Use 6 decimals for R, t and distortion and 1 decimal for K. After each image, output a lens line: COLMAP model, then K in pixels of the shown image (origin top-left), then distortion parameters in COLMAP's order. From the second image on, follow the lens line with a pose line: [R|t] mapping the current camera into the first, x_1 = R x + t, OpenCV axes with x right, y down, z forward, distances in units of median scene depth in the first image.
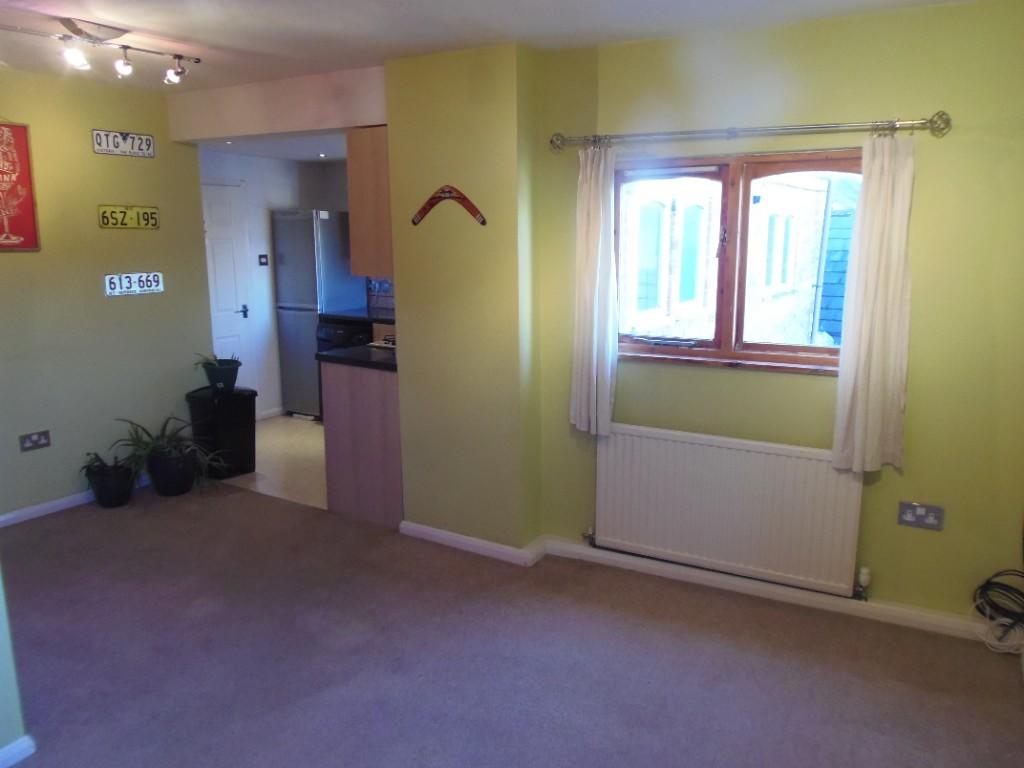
lens RADIAL K [[737.9, 0, 509.8], [0, 737.9, 381.6], [0, 0, 1]] dist [-0.000527, -0.000911]
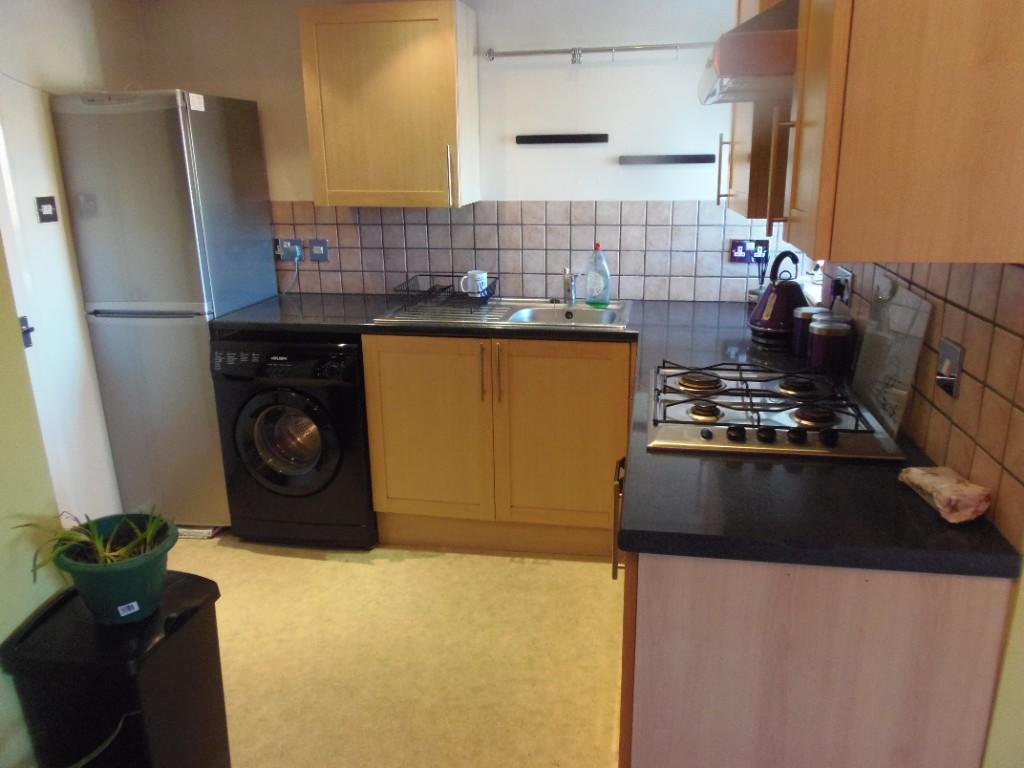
lens RADIAL K [[737.9, 0, 514.5], [0, 737.9, 383.9], [0, 0, 1]] dist [-0.000527, -0.000911]
pose [[0.909095, -0.134087, 0.394419, -0.268722], [0.094803, 0.988531, 0.117551, -0.088354], [-0.405658, -0.069473, 0.911381, 0.486846]]
